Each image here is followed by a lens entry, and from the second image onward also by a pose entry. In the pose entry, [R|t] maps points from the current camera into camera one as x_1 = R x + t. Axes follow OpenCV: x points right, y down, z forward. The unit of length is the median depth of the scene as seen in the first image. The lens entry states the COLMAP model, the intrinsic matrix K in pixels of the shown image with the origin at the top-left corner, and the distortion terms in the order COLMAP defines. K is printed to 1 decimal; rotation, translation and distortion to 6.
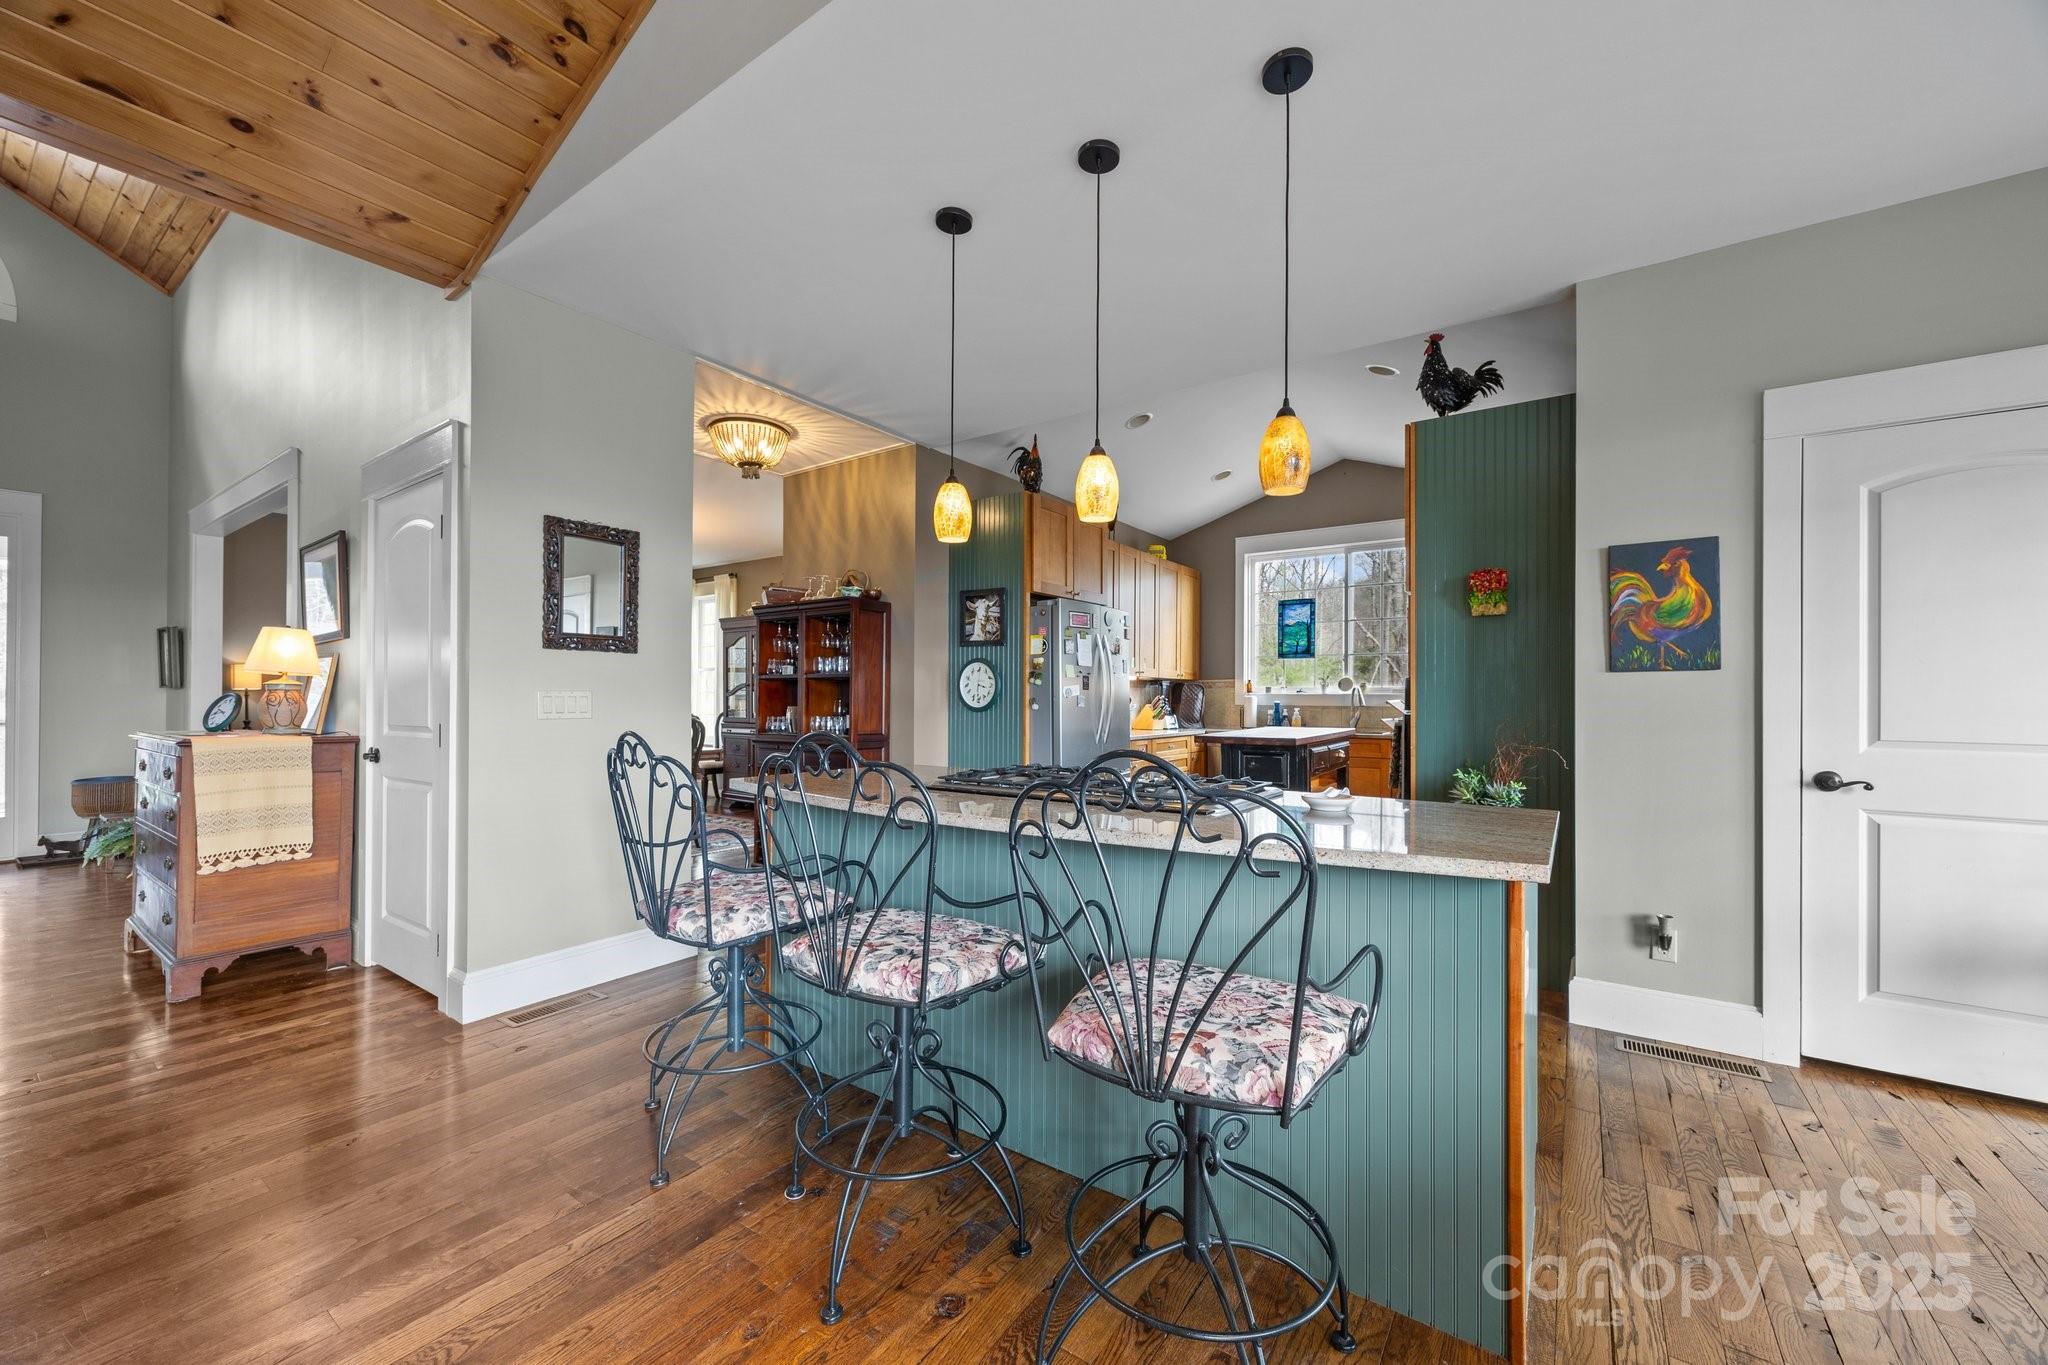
lens RADIAL K [[787.4, 0, 1035.0], [0, 787.4, 691.6], [0, 0, 1]] dist [0.001406, -0.001080]
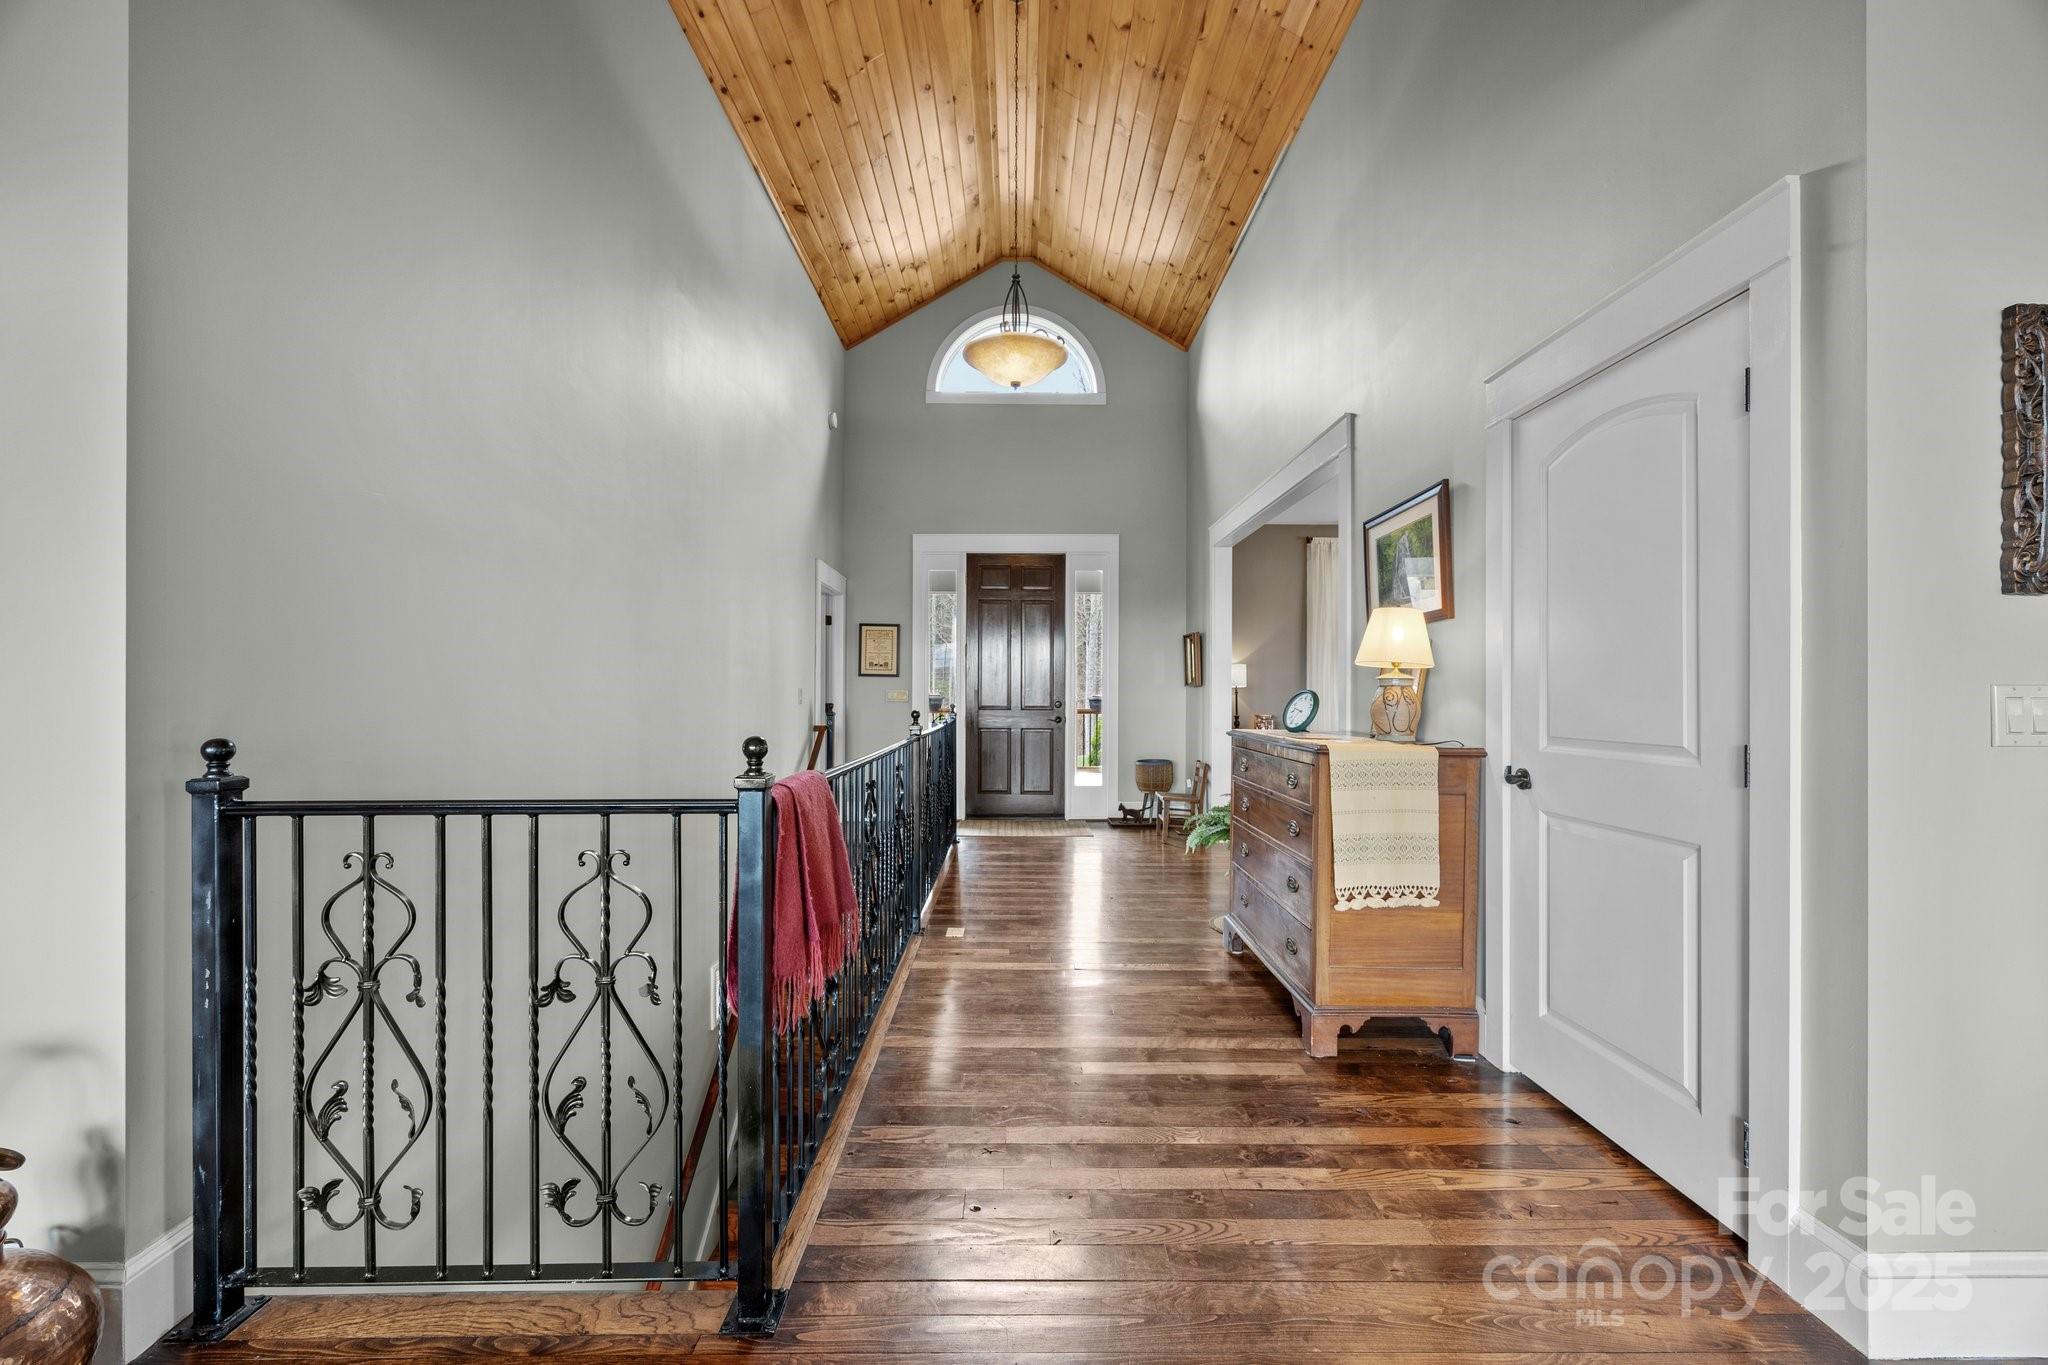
lens RADIAL K [[787.4, 0, 1019.4], [0, 787.4, 683.3], [0, 0, 1]] dist [0.001406, -0.001080]
pose [[0.570369, -0.011769, -0.821304, -0.500274], [0.006871, 0.999931, -0.009557, -0.000192], [0.821360, -0.000192, 0.570410, 0.224407]]
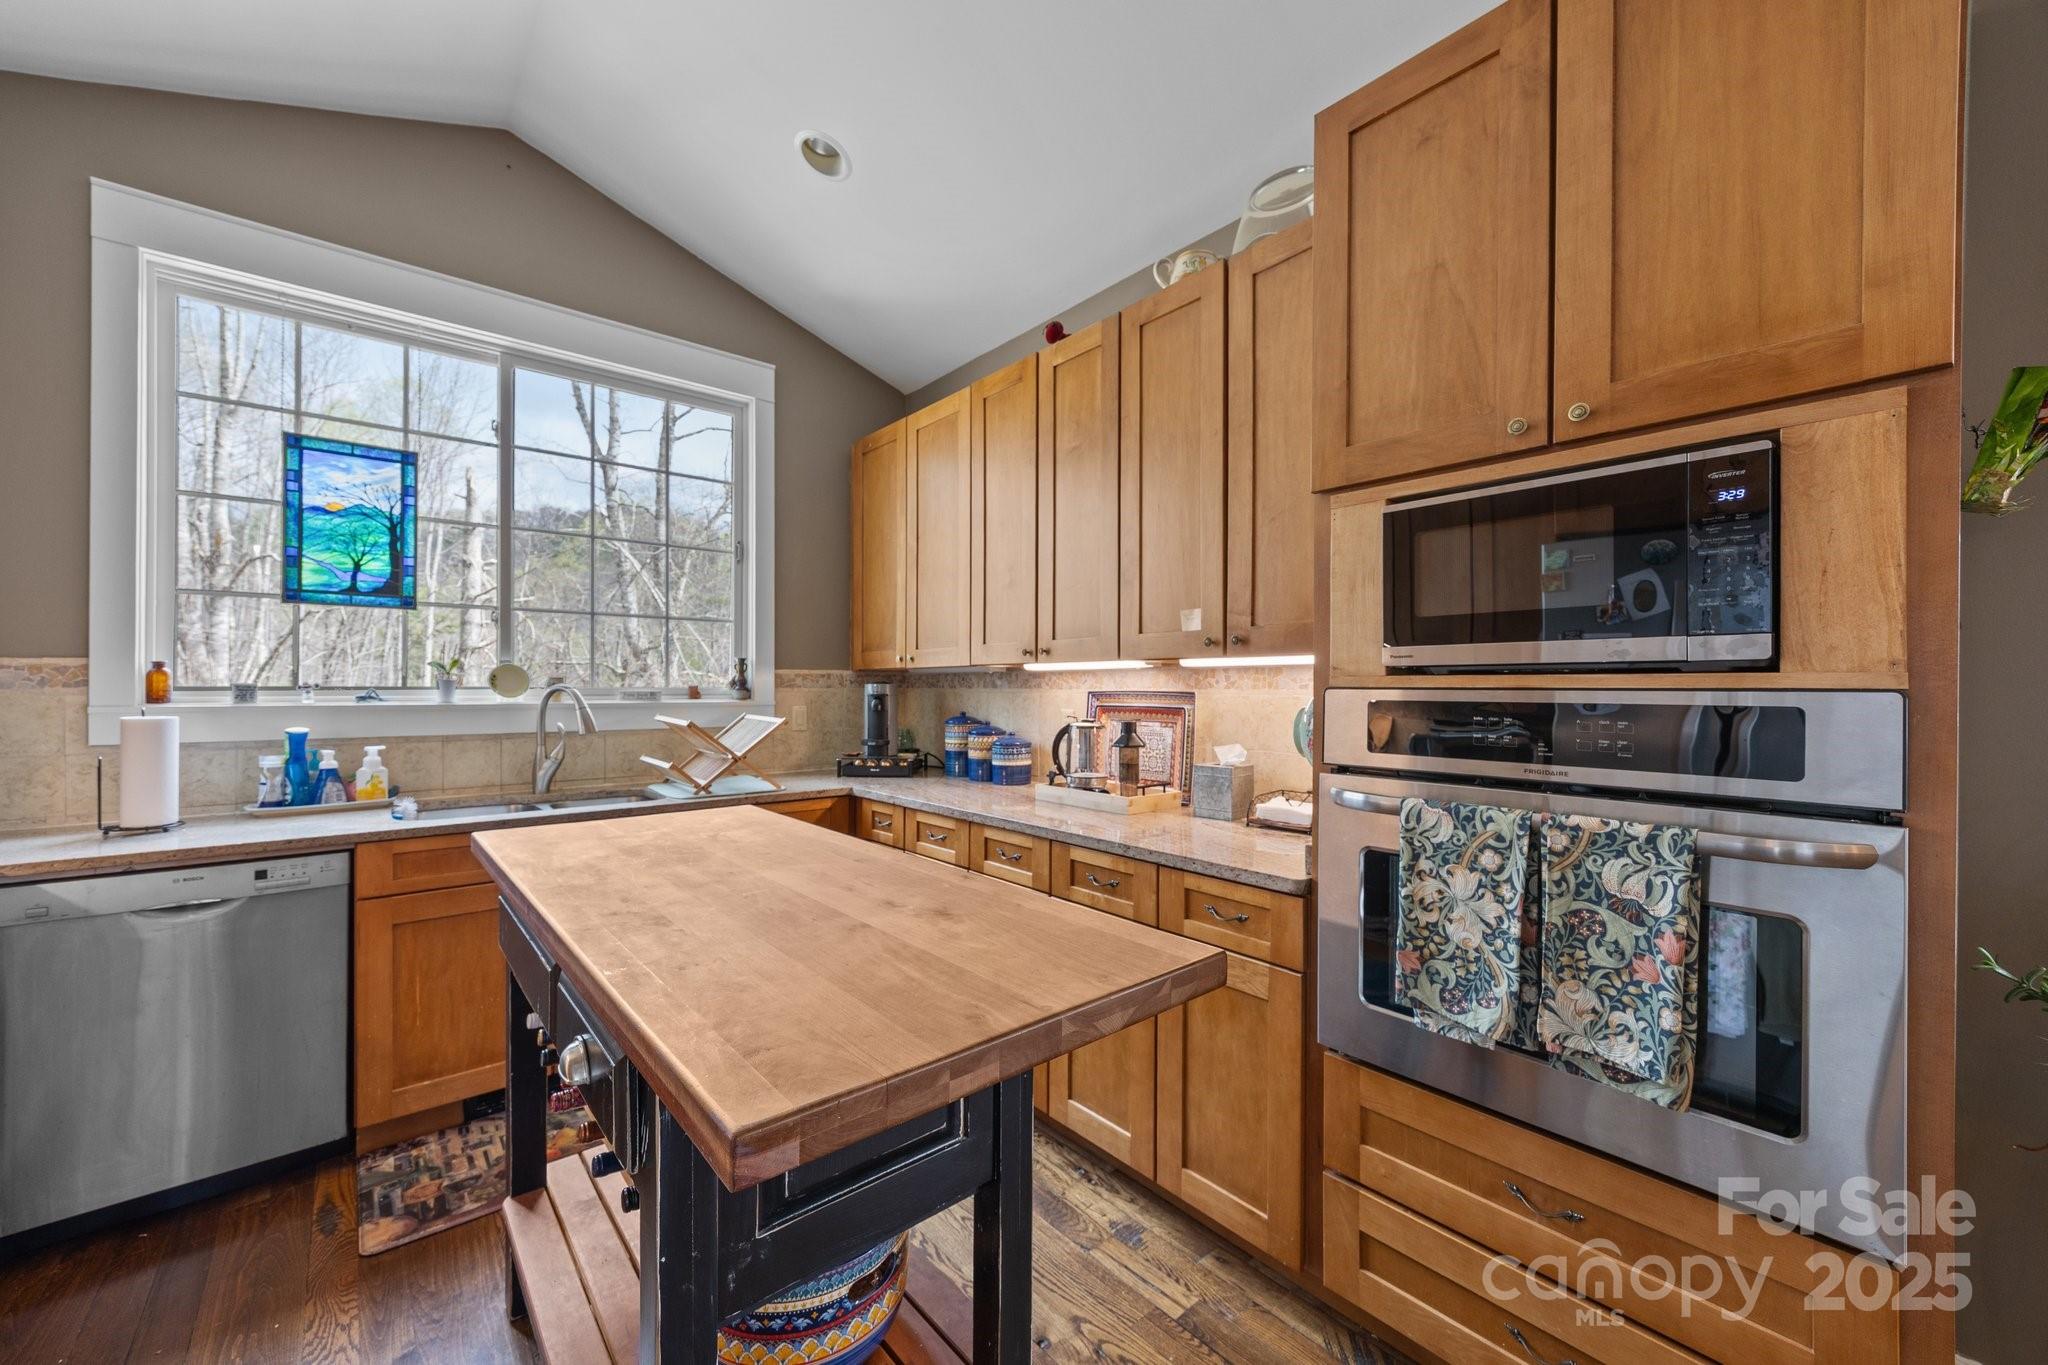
lens RADIAL K [[787.4, 0, 1037.6], [0, 787.4, 685.2], [0, 0, 1]] dist [0.001406, -0.001080]
pose [[0.269835, 0.000648, 0.962906, 0.156274], [-0.008478, 0.999963, 0.001702, -0.019993], [-0.962869, -0.008623, 0.269830, 1.320739]]
